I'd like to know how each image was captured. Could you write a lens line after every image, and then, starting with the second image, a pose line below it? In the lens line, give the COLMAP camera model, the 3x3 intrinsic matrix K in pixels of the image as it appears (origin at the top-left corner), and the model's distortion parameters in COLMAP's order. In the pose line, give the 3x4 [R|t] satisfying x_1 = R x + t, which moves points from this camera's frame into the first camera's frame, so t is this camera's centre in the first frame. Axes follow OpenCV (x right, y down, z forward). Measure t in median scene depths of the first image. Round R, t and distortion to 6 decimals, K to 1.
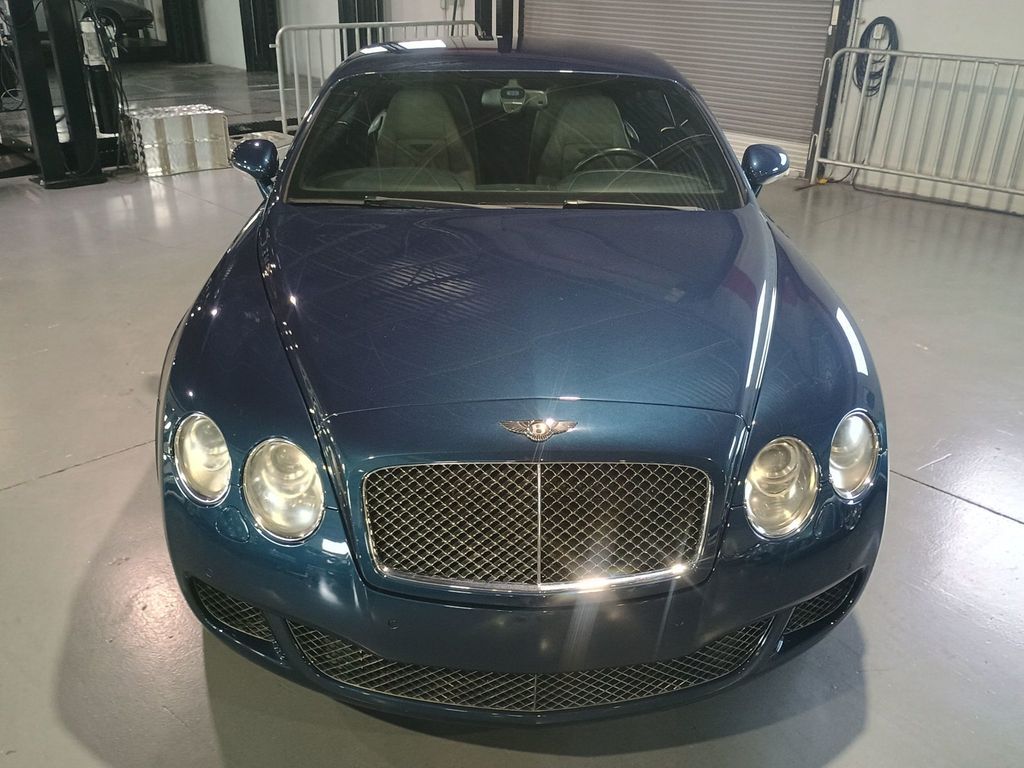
lens RADIAL K [[883.6, 0, 513.9], [0, 883.6, 388.0], [0, 0, 1]] dist [0.055776, -0.075933]
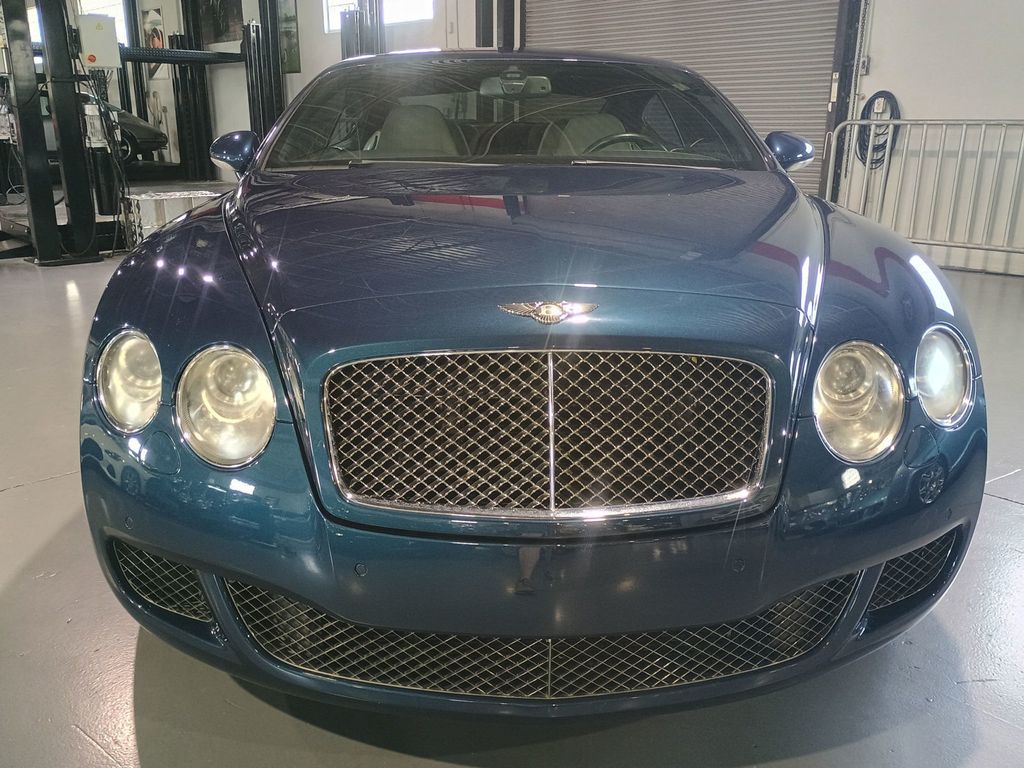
lens RADIAL K [[883.6, 0, 511.6], [0, 883.6, 381.0], [0, 0, 1]] dist [0.055776, -0.075933]
pose [[0.999907, -0.011544, -0.007261, -0.000075], [0.010340, 0.988878, -0.148370, 0.102178], [0.008893, 0.148281, 0.988905, 0.106336]]
